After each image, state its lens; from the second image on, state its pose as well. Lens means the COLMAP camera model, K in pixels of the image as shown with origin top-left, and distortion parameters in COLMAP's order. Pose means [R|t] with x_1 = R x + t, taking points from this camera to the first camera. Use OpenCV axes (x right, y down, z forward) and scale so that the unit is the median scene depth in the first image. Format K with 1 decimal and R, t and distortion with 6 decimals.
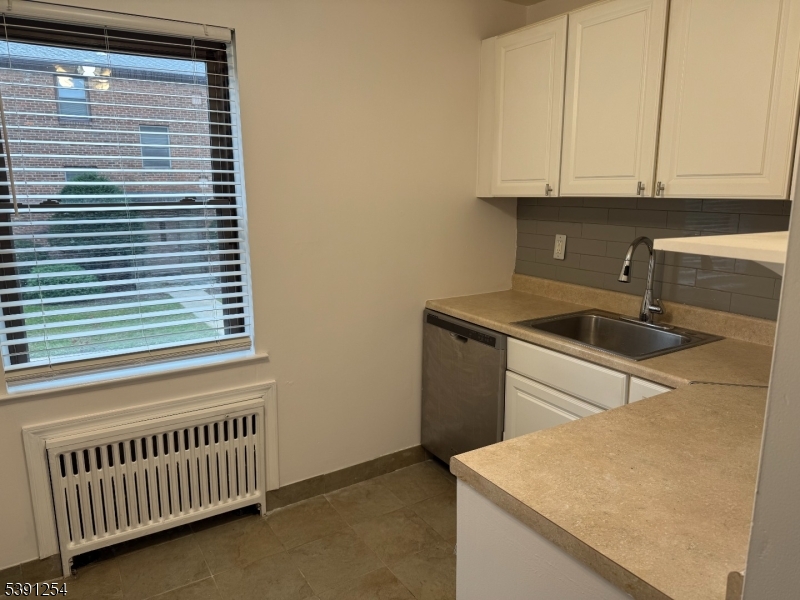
lens RADIAL K [[558.6, 0, 400.0], [0, 558.6, 300.0], [0, 0, 1]] dist [0.106869, -0.204214]
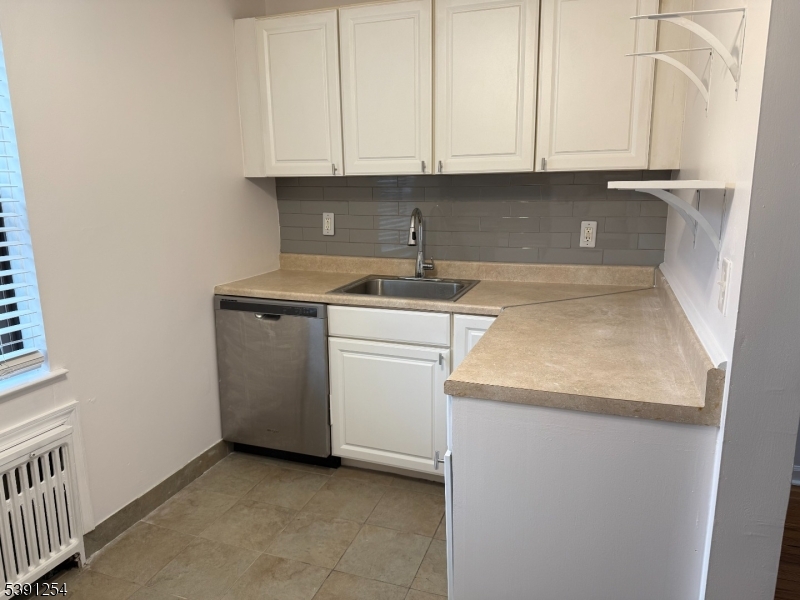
lens RADIAL K [[562.6, 0, 400.0], [0, 562.6, 300.0], [0, 0, 1]] dist [0.070829, -0.100495]
pose [[0.786163, -0.132741, 0.603596, -0.334007], [0.130270, 0.990310, 0.048114, 0.020664], [-0.604134, 0.040805, 0.795838, 0.054958]]
